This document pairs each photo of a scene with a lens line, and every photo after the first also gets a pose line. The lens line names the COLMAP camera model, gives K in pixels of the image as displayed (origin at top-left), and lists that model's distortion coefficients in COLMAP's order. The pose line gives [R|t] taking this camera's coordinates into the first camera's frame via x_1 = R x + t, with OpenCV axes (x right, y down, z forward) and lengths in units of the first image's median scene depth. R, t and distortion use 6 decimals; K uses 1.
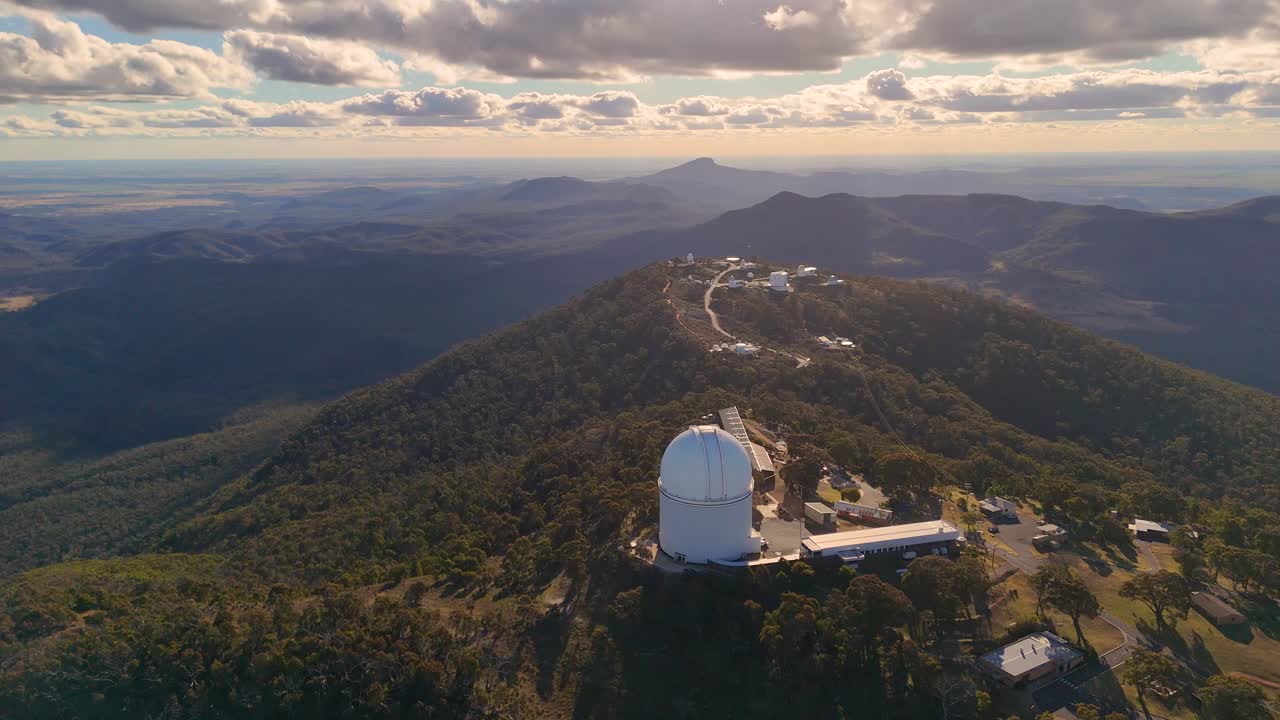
lens RADIAL K [[999.7, 0, 622.0], [0, 999.7, 334.4], [0, 0, 1]] dist [0.087624, -0.092854]
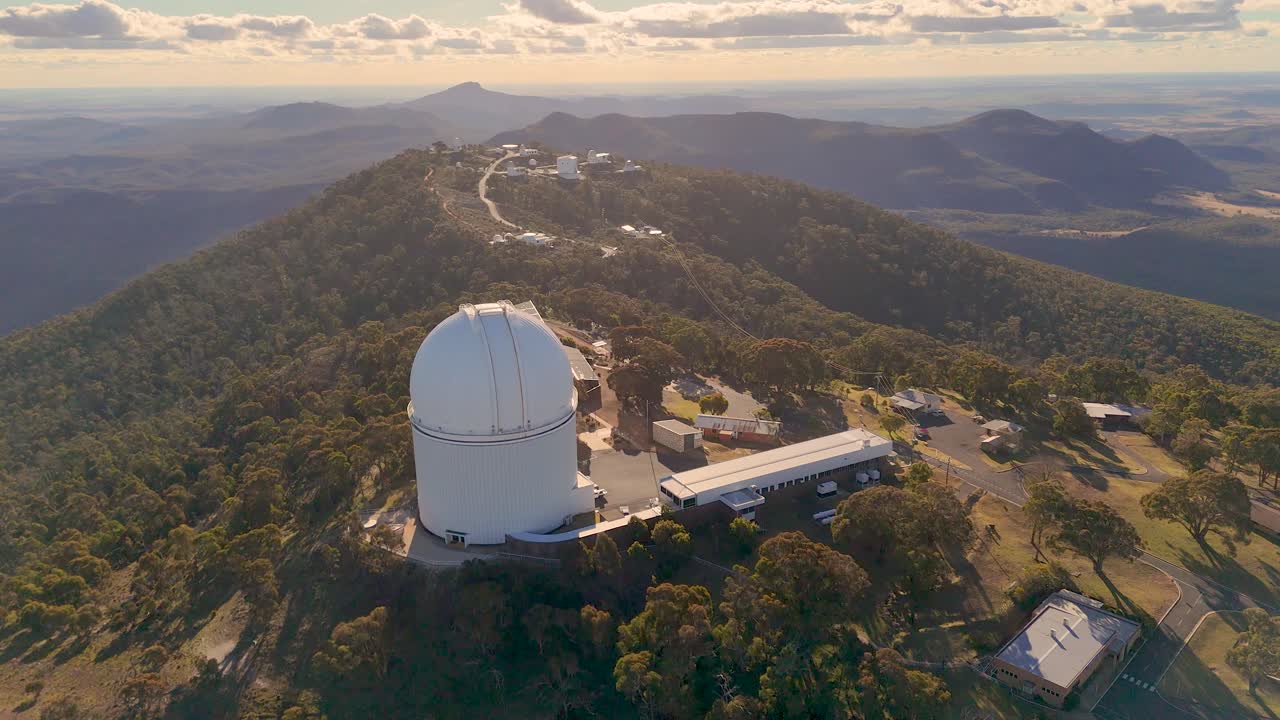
lens RADIAL K [[999.7, 0, 649.7], [0, 999.7, 350.3], [0, 0, 1]] dist [0.087624, -0.092854]
pose [[0.968735, -0.072759, 0.237188, 0.019227], [0.053163, 0.994701, 0.088001, 0.038640], [-0.242334, -0.072640, 0.967470, 0.228205]]
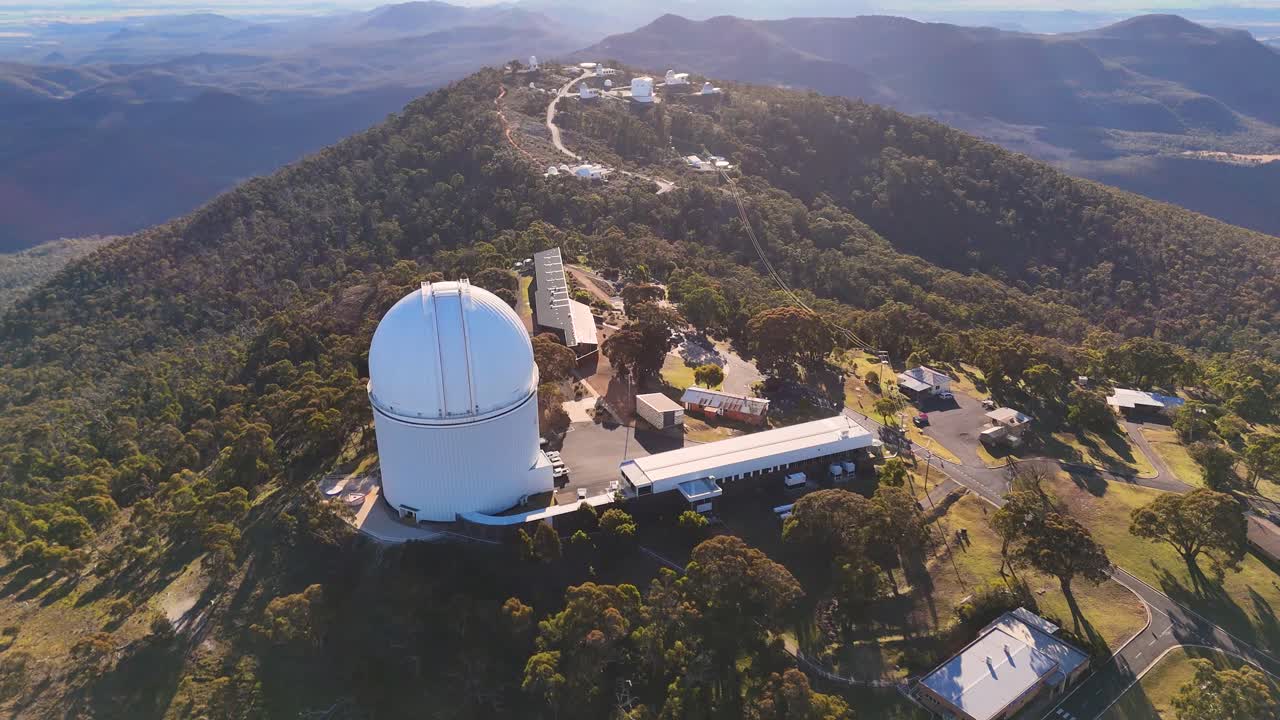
lens RADIAL K [[999.7, 0, 636.2], [0, 999.7, 364.6], [0, 0, 1]] dist [0.087624, -0.092854]
pose [[0.992159, -0.047061, 0.115783, 0.064566], [0.024874, 0.982219, 0.186084, 0.018501], [-0.122482, -0.181745, 0.975688, 0.229330]]
